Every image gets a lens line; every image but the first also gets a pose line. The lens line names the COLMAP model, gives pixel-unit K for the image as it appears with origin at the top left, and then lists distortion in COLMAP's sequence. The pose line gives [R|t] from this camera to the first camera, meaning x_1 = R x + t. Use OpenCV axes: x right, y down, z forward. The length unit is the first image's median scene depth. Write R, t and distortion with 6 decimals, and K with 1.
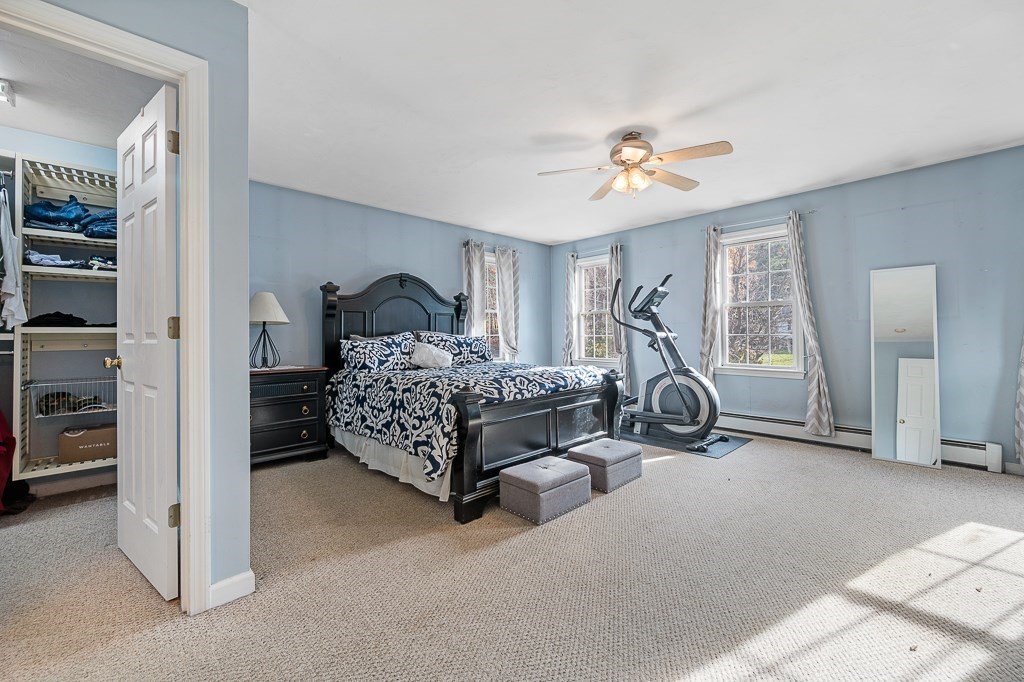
lens RADIAL K [[411.3, 0, 512.2], [0, 411.3, 328.1], [0, 0, 1]] dist [0.000219, 0.000044]
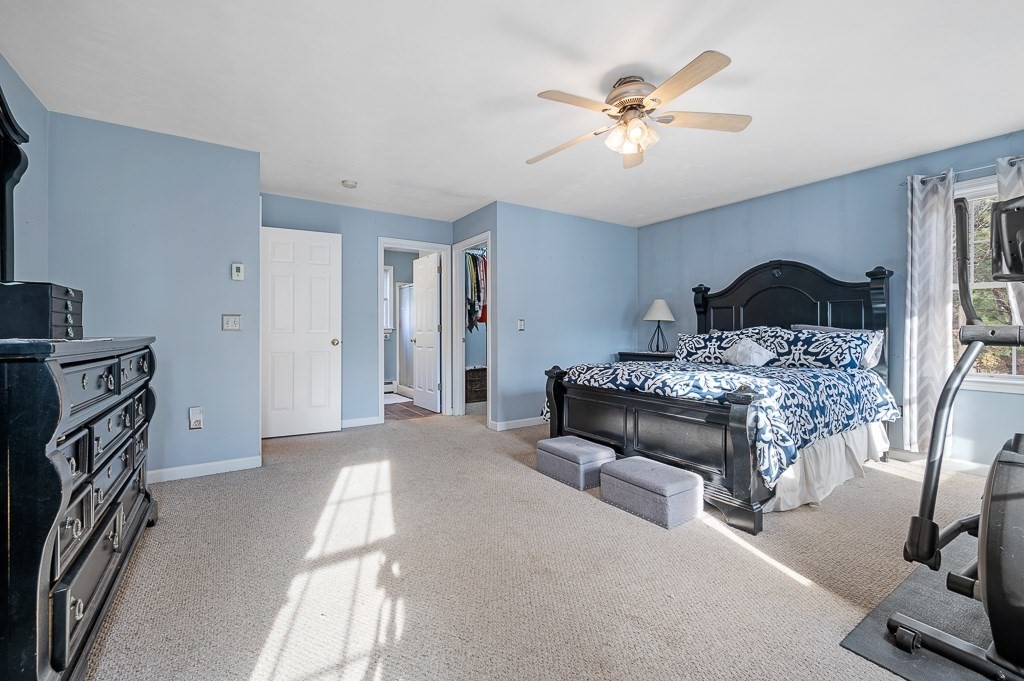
lens RADIAL K [[428.6, 0, 511.1], [0, 428.6, 329.3], [0, 0, 1]] dist [-0.000432, -0.000034]
pose [[-0.176808, 0.002943, -0.984241, 0.904619], [0.017853, 0.999841, -0.000217, 0.007136], [0.984083, -0.017610, -0.176832, 0.722326]]
